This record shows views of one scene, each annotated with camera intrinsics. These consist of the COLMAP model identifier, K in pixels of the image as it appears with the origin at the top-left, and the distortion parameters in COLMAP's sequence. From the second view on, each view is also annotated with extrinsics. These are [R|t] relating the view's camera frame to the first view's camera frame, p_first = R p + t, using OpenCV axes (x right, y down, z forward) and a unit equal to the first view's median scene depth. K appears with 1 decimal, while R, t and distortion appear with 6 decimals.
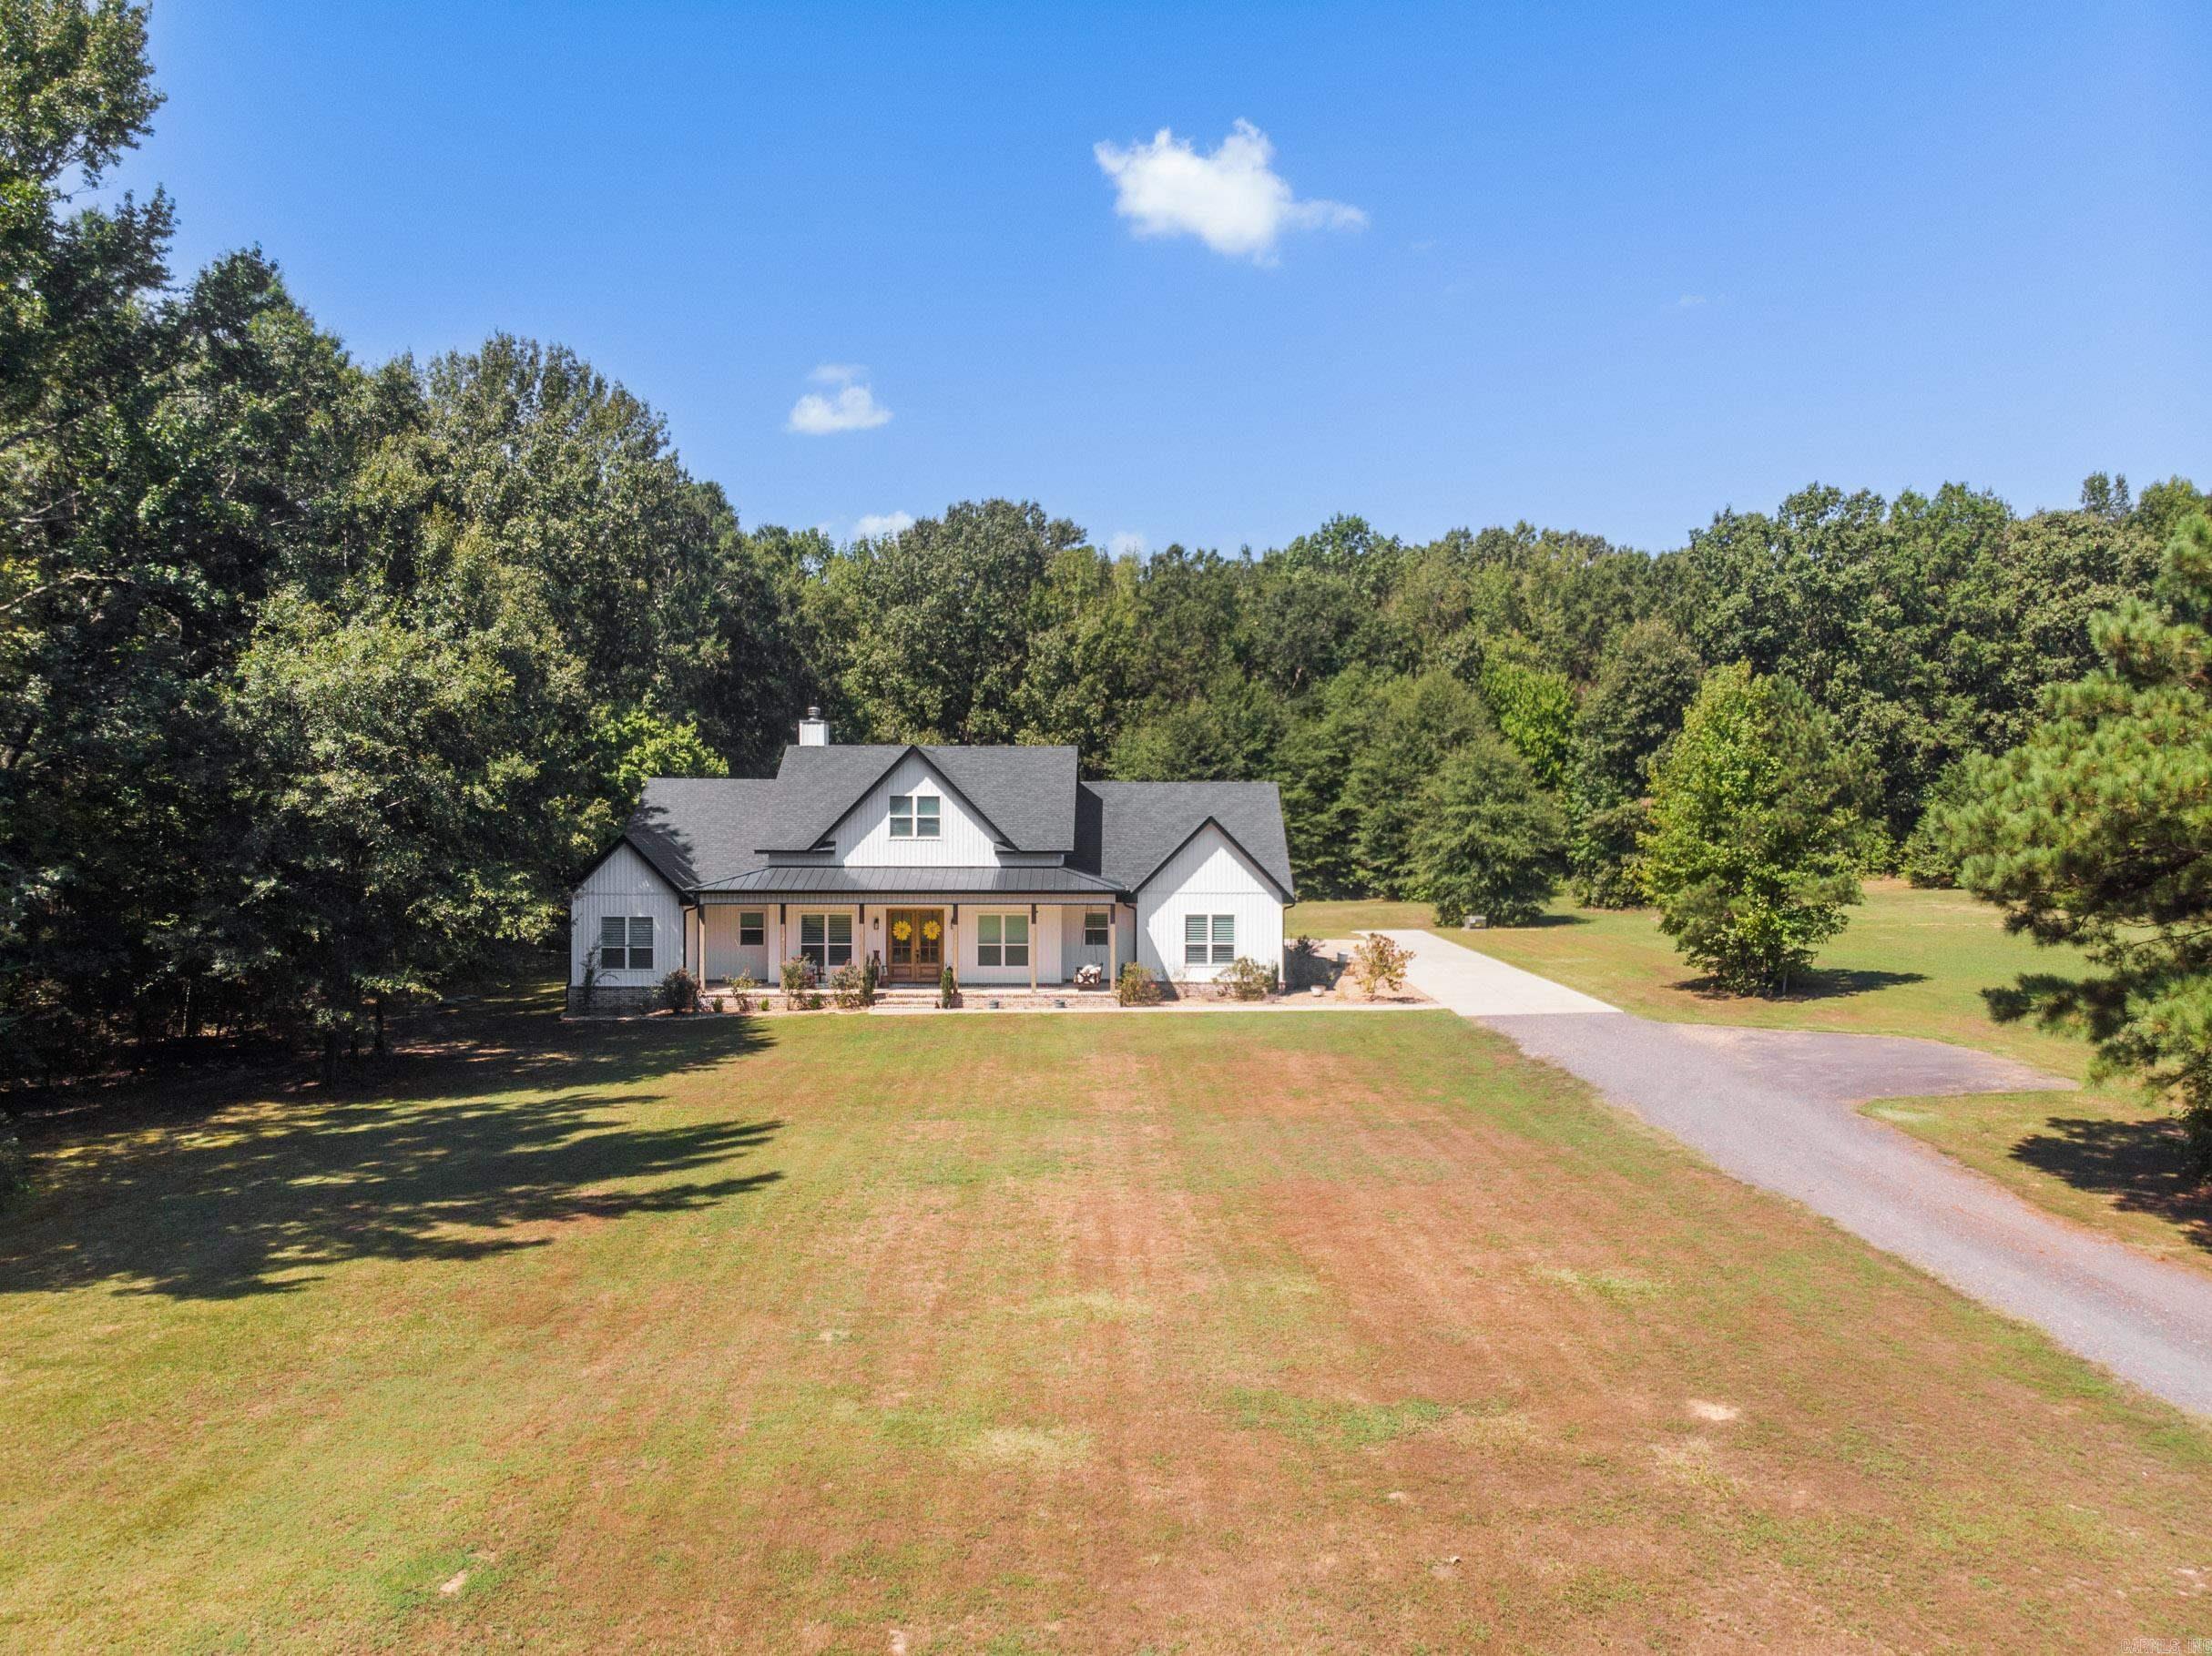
lens RADIAL K [[1618.8, 0, 1106.0], [0, 1618.8, 828.0], [0, 0, 1]] dist [0.048510, 0.000099]
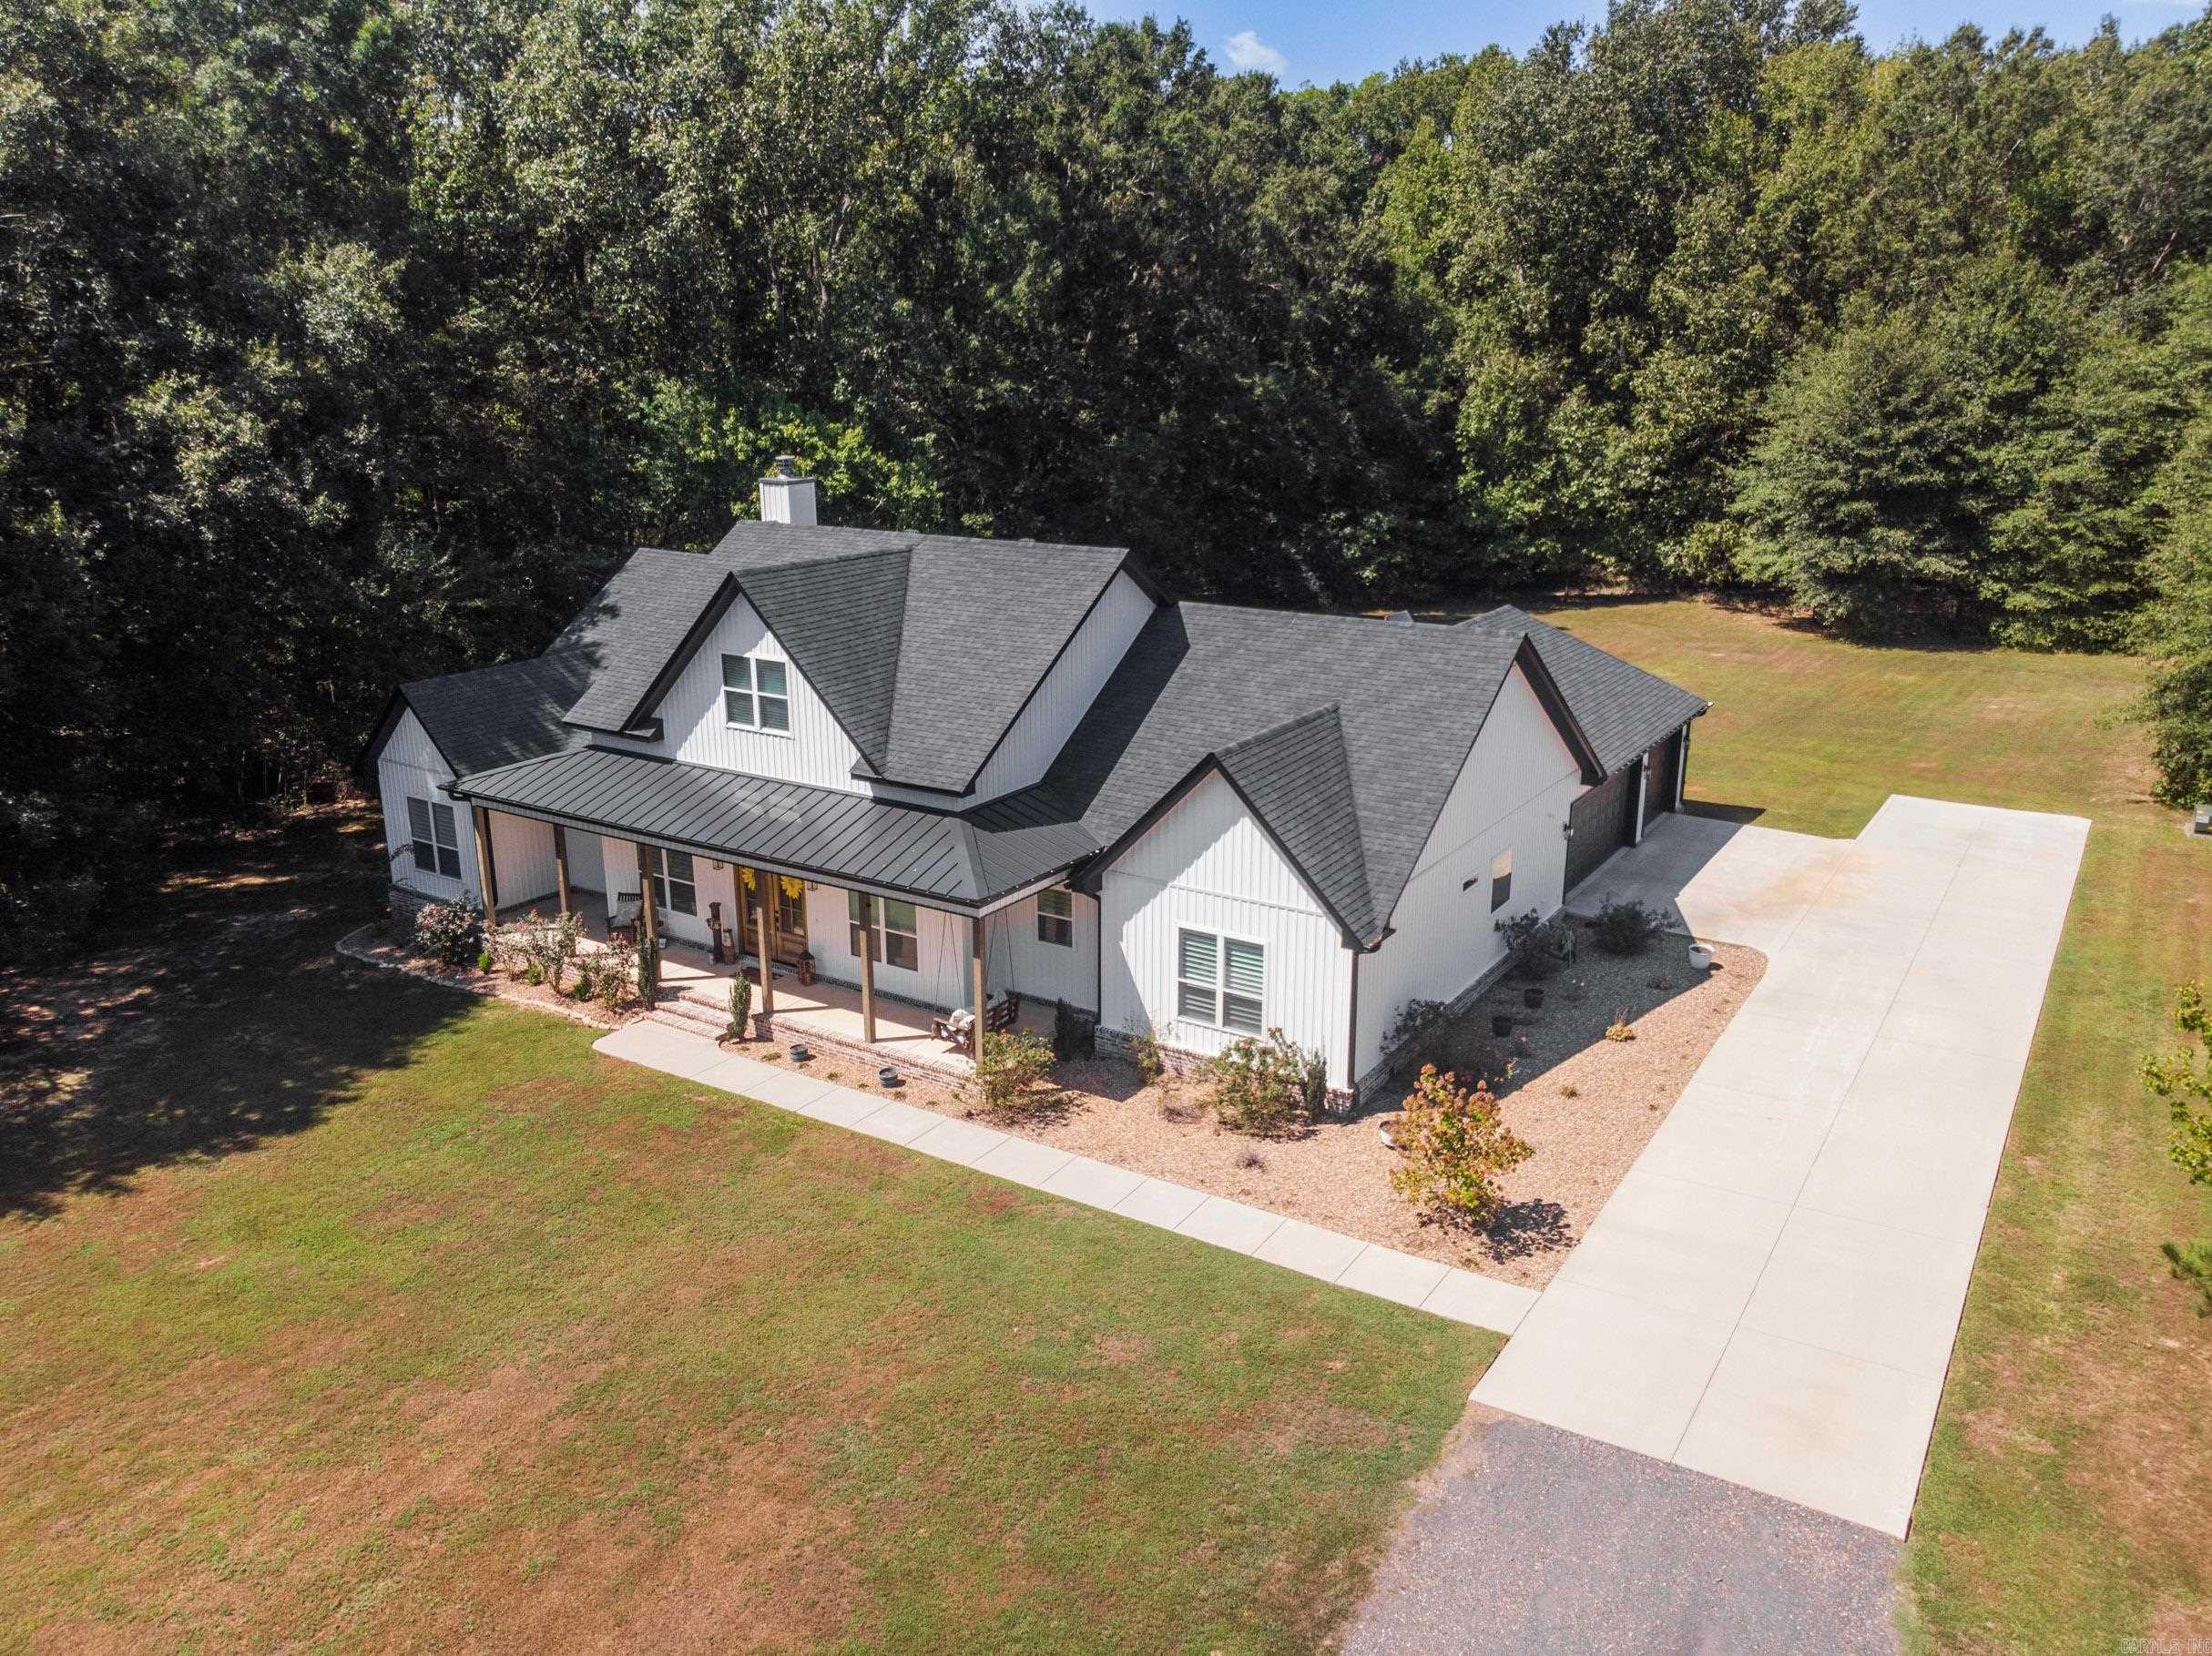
lens RADIAL K [[1648.0, 0, 1096.0], [0, 1648.0, 807.2], [0, 0, 1]] dist [-0.021164, 0.046302]
pose [[0.841987, 0.141778, -0.520536, 0.179030], [0.000279, 0.964737, 0.263216, -0.073934], [0.539498, -0.221769, 0.812256, 0.345859]]
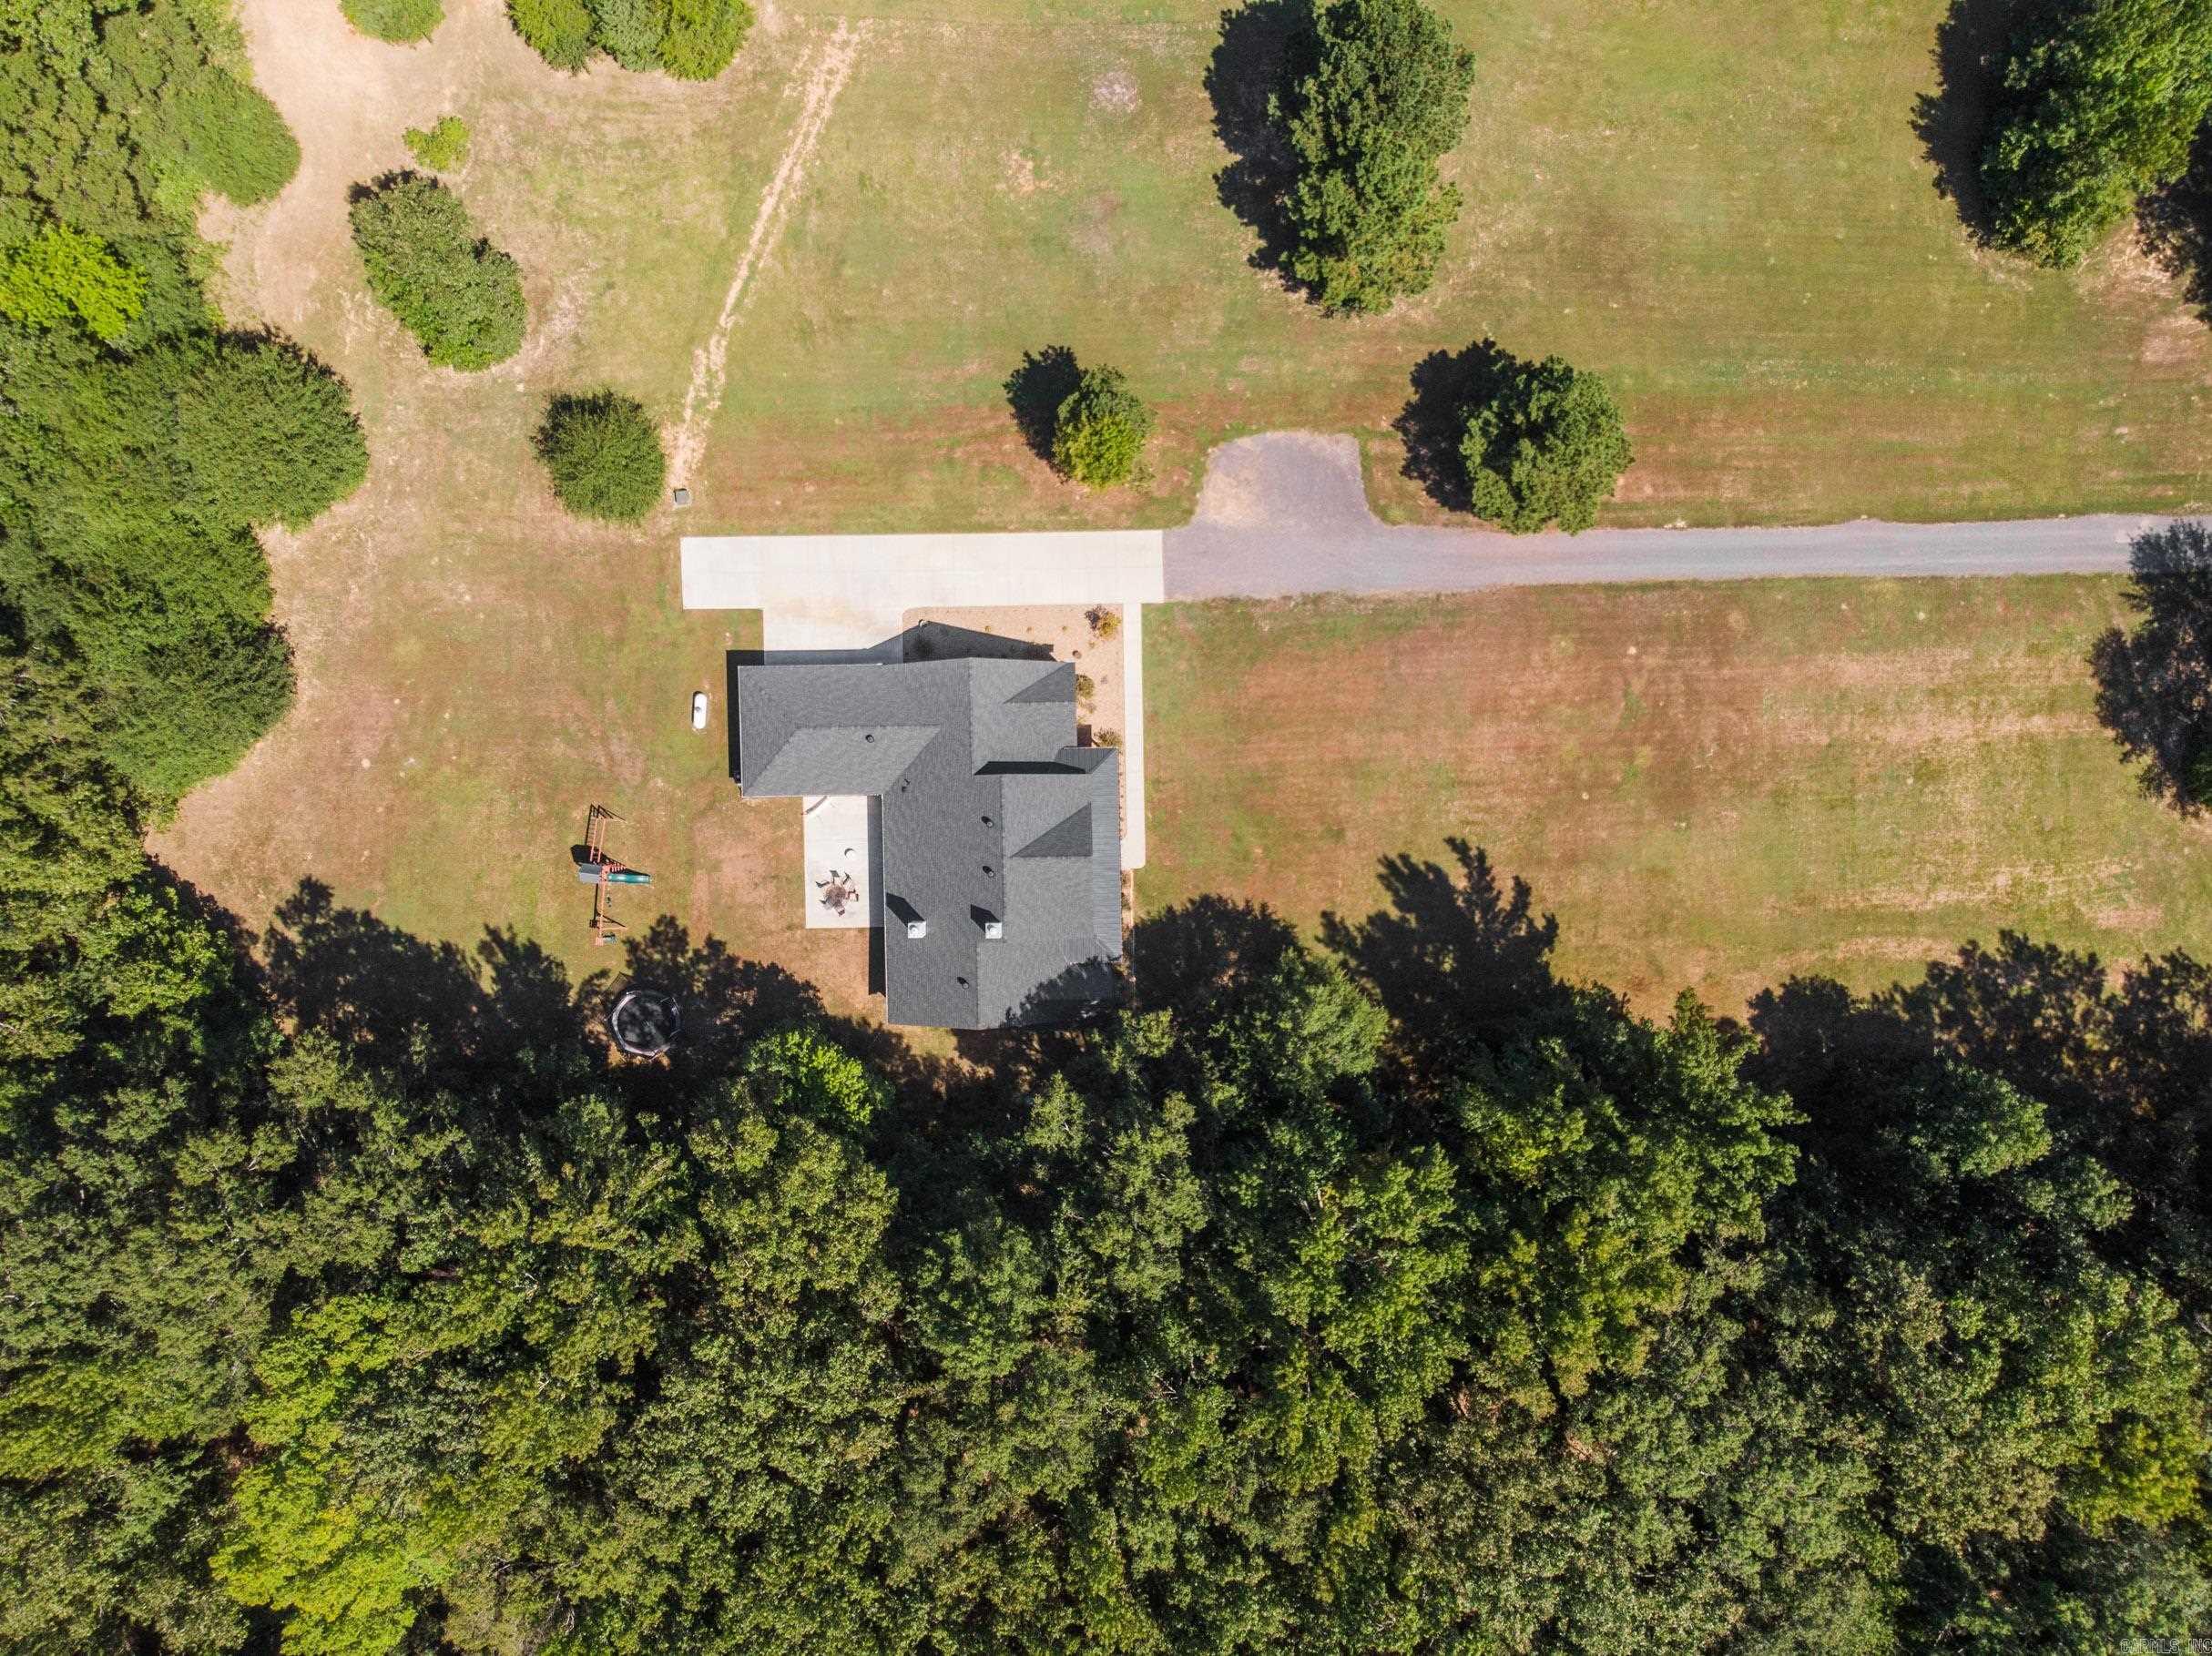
lens RADIAL K [[1591.9, 0, 1073.5], [0, 1591.9, 865.0], [0, 0, 1]] dist [-0.008560, 0.001403]
pose [[-0.027396, -0.999455, -0.018390, -0.056403], [0.002624, -0.018468, 0.999826, -1.135500], [-0.999621, 0.027343, 0.003129, 0.605154]]
